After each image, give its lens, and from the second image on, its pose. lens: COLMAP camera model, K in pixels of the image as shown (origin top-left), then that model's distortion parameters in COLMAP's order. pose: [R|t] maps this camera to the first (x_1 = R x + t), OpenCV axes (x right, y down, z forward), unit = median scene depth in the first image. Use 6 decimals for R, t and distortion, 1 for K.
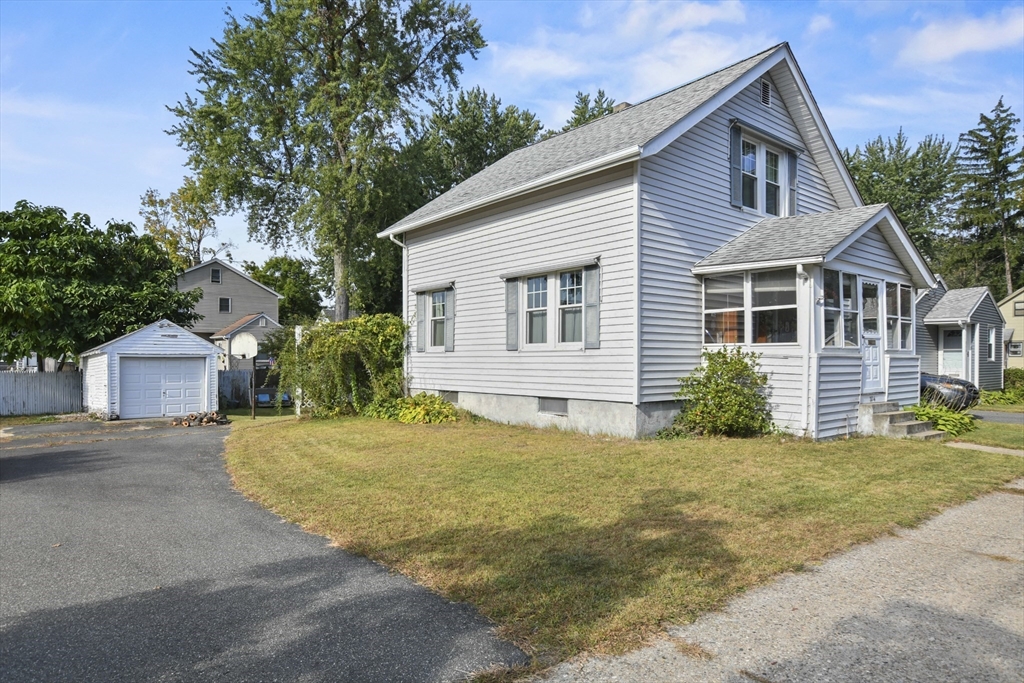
lens RADIAL K [[626.6, 0, 512.0], [0, 626.6, 341.5], [0, 0, 1]] dist [-0.001090, 0.000190]
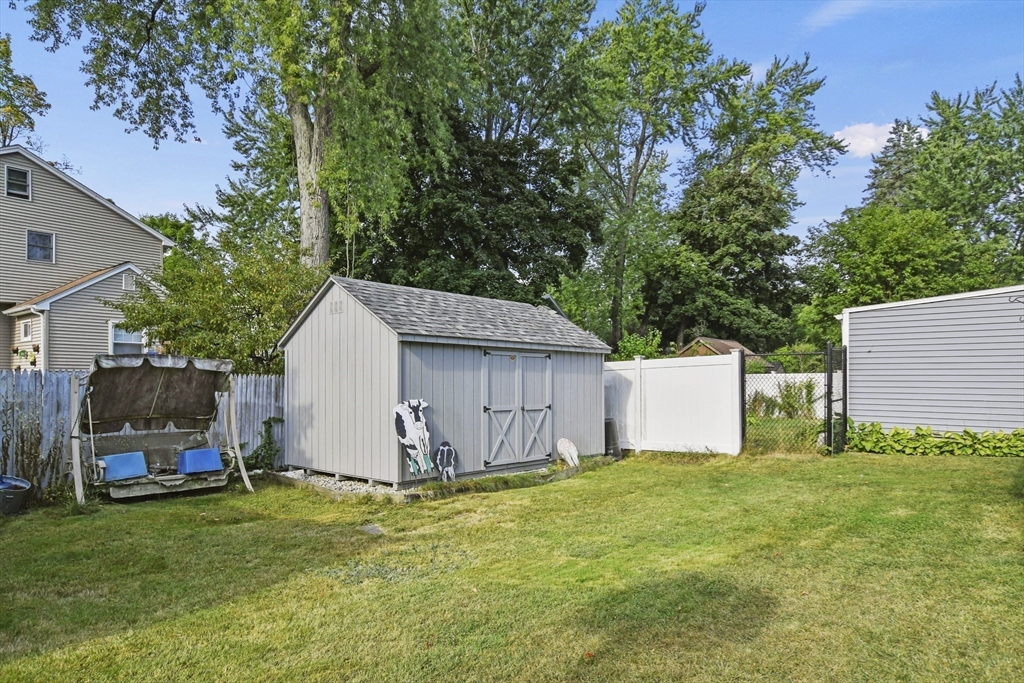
lens RADIAL K [[619.6, 0, 511.0], [0, 619.6, 371.4], [0, 0, 1]] dist [0.002626, 0.002681]
pose [[0.985557, 0.003261, 0.169310, -0.320376], [-0.006076, 0.999852, 0.016112, 0.046787], [-0.169233, -0.016908, 0.985431, 0.814022]]
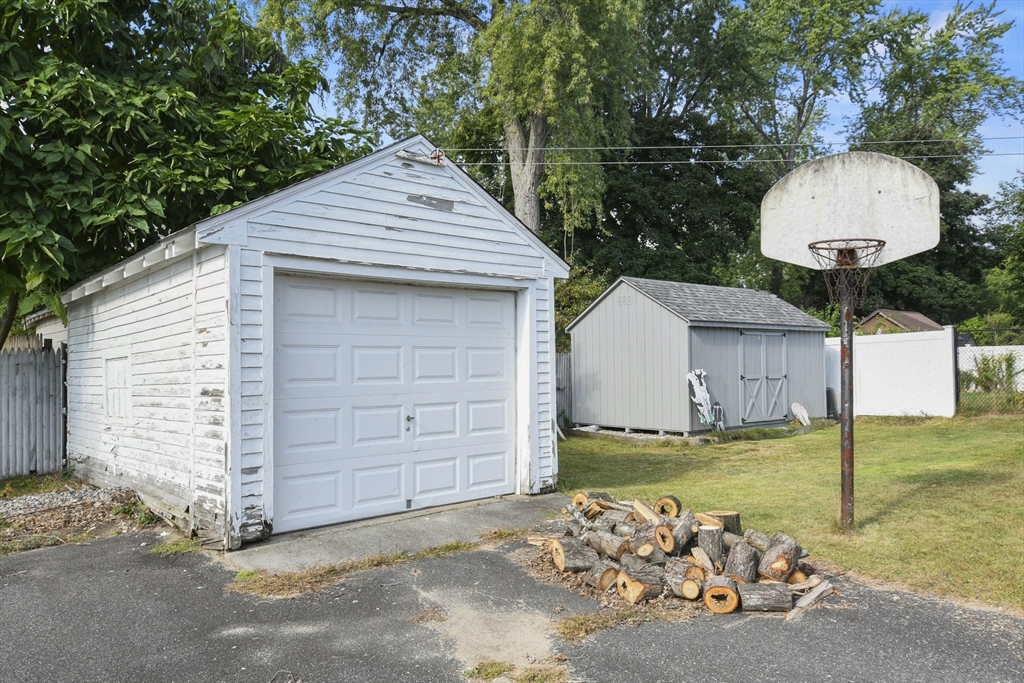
lens RADIAL K [[708.1, 0, 512.0], [0, 708.1, 341.5], [0, 0, 1]] dist [-0.002079, -0.003863]
pose [[0.999823, -0.009143, 0.016455, -0.466505], [0.009064, 0.999947, 0.004885, 0.043595], [-0.016499, -0.004735, 0.999853, 0.633749]]
